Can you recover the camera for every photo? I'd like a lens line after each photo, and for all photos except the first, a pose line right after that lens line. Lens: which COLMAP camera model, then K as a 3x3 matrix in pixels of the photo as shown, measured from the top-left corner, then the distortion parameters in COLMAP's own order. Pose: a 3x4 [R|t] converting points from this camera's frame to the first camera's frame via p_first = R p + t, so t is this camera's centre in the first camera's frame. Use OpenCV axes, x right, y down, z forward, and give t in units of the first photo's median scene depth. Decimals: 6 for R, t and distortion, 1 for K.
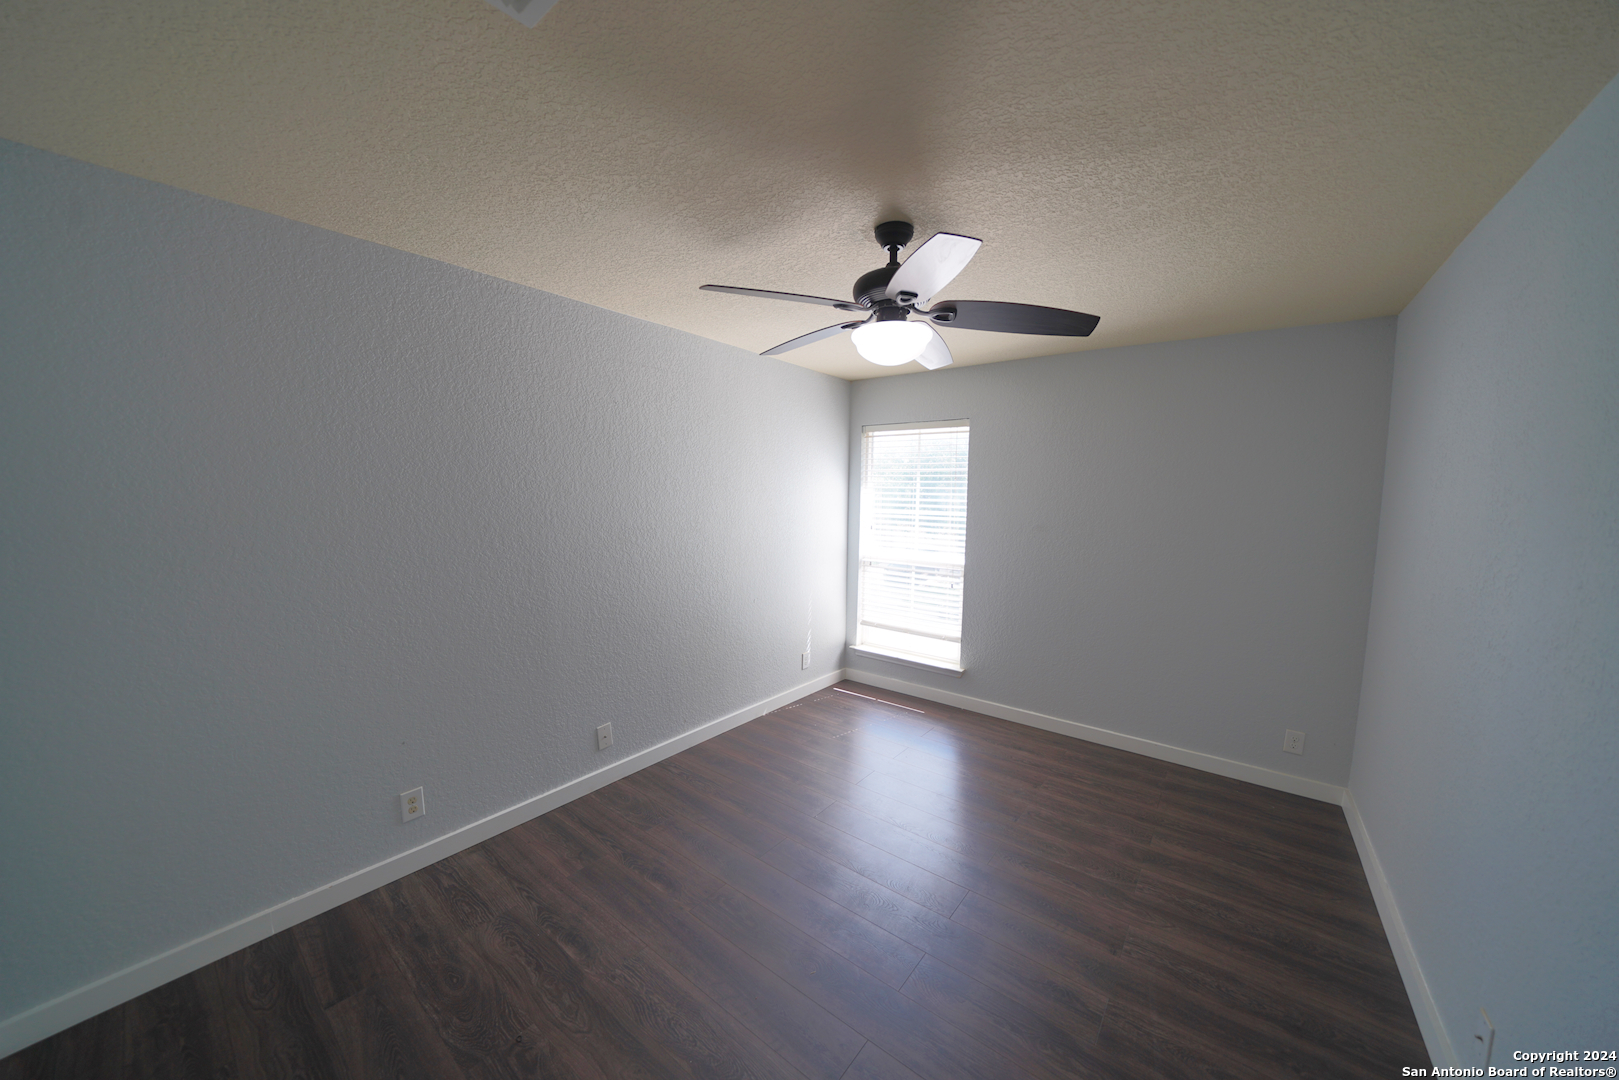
lens RADIAL K [[555.4, 0, 795.3], [0, 555.4, 549.9], [0, 0, 1]] dist [-0.028955, 0.000525]
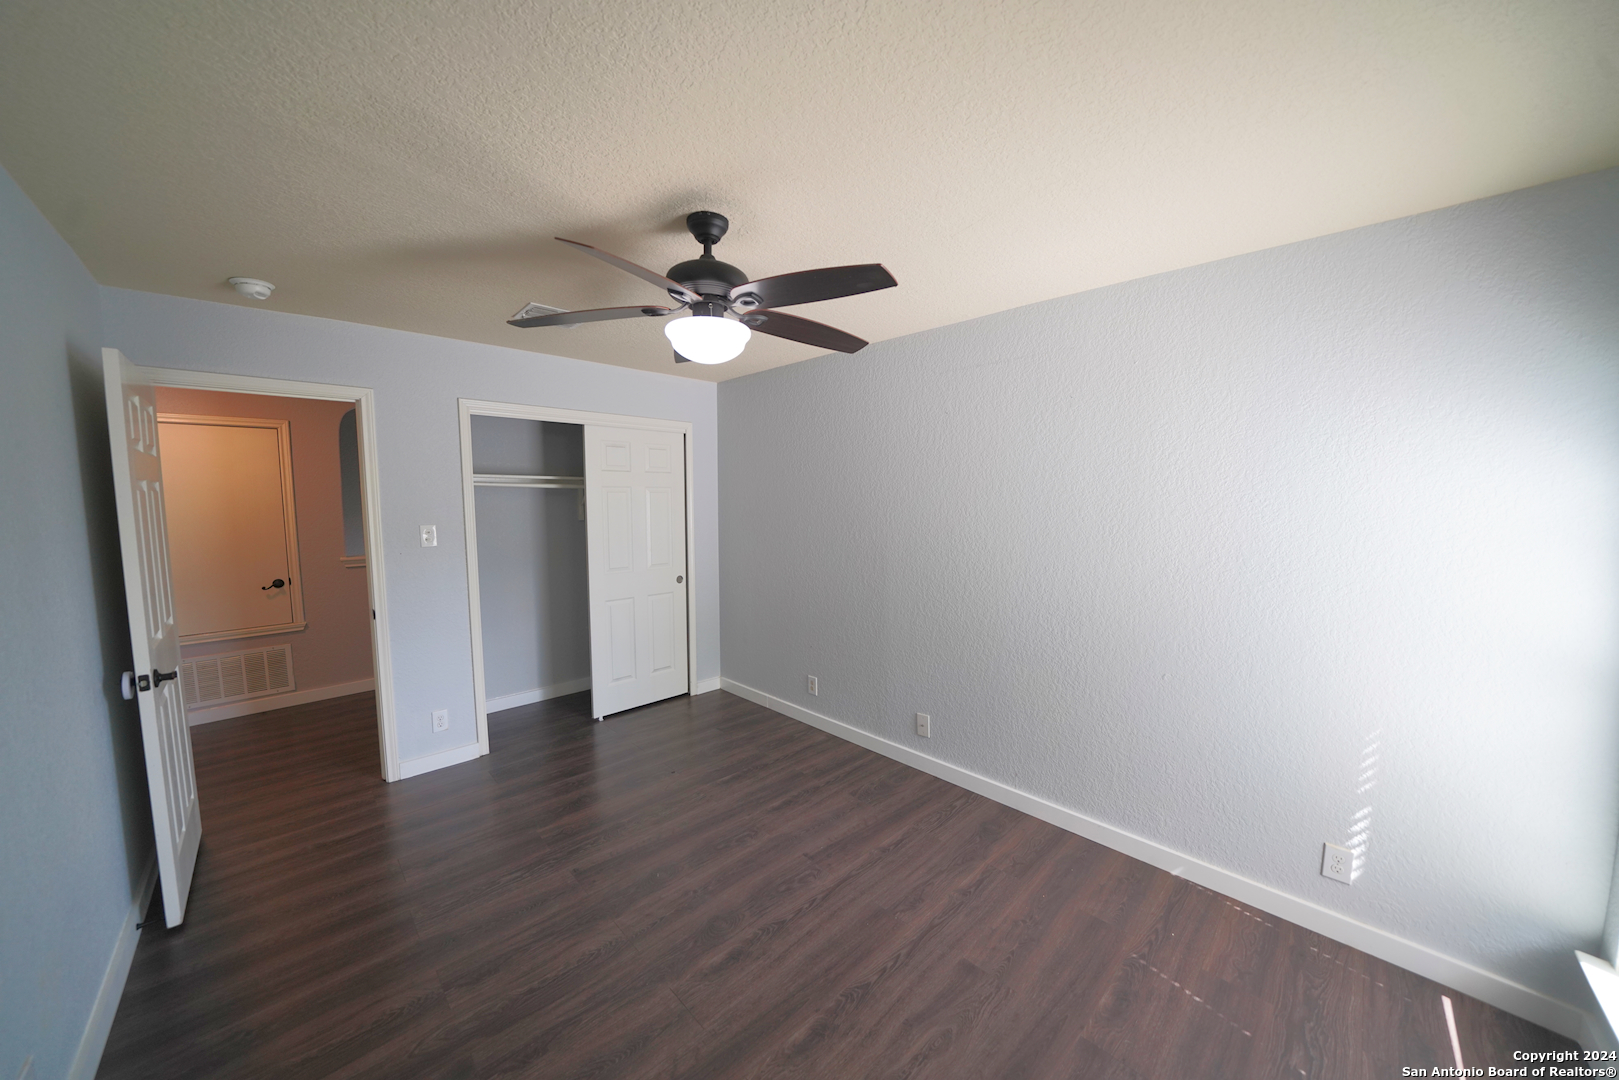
lens RADIAL K [[555.4, 0, 795.3], [0, 555.4, 549.9], [0, 0, 1]] dist [-0.028955, 0.000525]
pose [[-0.143451, 0.080787, -0.986355, 0.745300], [-0.103460, 0.989977, 0.096130, -0.081838], [0.984235, 0.115838, -0.133655, 0.877242]]
